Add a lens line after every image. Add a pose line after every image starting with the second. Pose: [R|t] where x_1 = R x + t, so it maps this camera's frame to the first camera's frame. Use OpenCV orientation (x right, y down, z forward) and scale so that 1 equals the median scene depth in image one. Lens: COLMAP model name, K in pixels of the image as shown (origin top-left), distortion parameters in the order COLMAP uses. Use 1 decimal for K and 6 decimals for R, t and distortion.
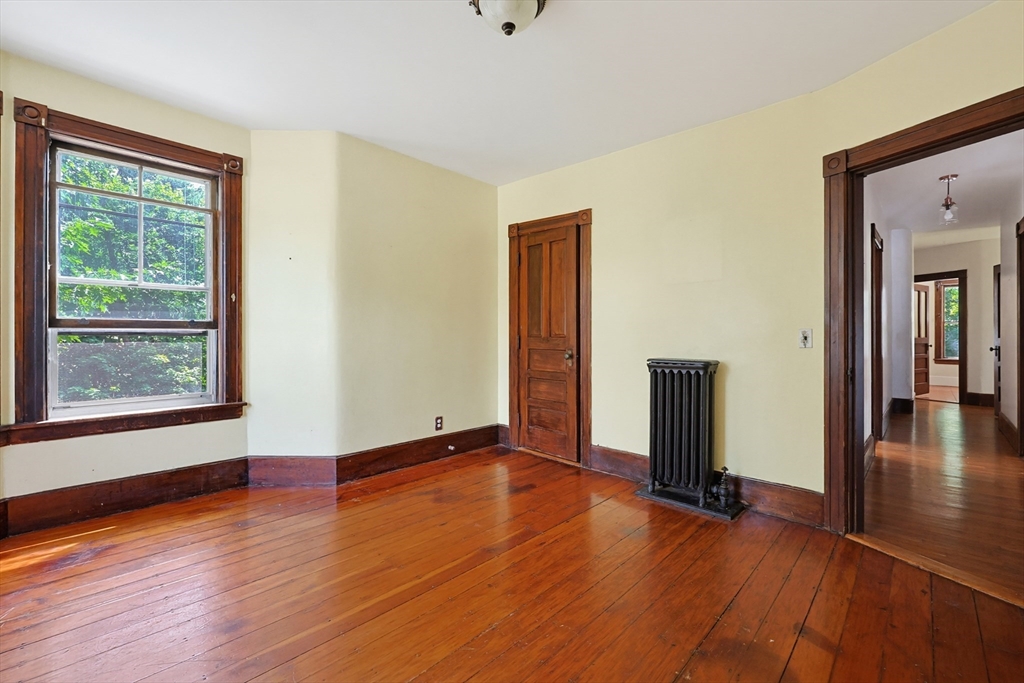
lens RADIAL K [[442.6, 0, 516.7], [0, 442.6, 338.3], [0, 0, 1]] dist [-0.001952, -0.000149]
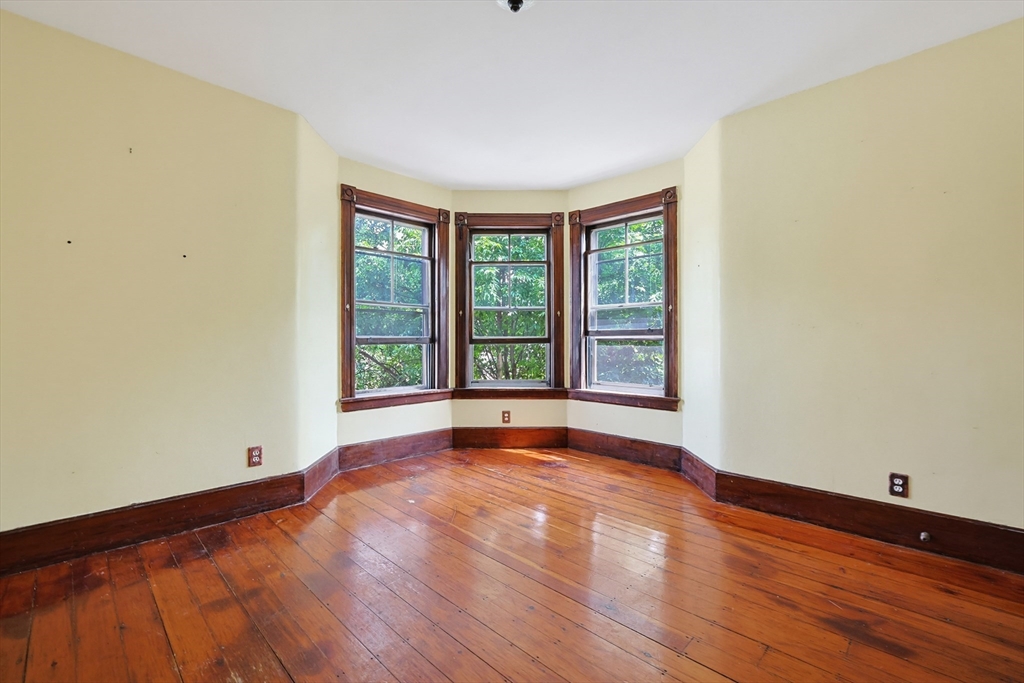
lens RADIAL K [[432.3, 0, 512.0], [0, 432.3, 341.5], [0, 0, 1]] dist [-0.000908, -0.000158]
pose [[-0.022734, -0.005081, -0.999729, 0.514159], [-0.007534, 0.999960, -0.004911, 0.006147], [0.999713, 0.007420, -0.022771, 0.598732]]
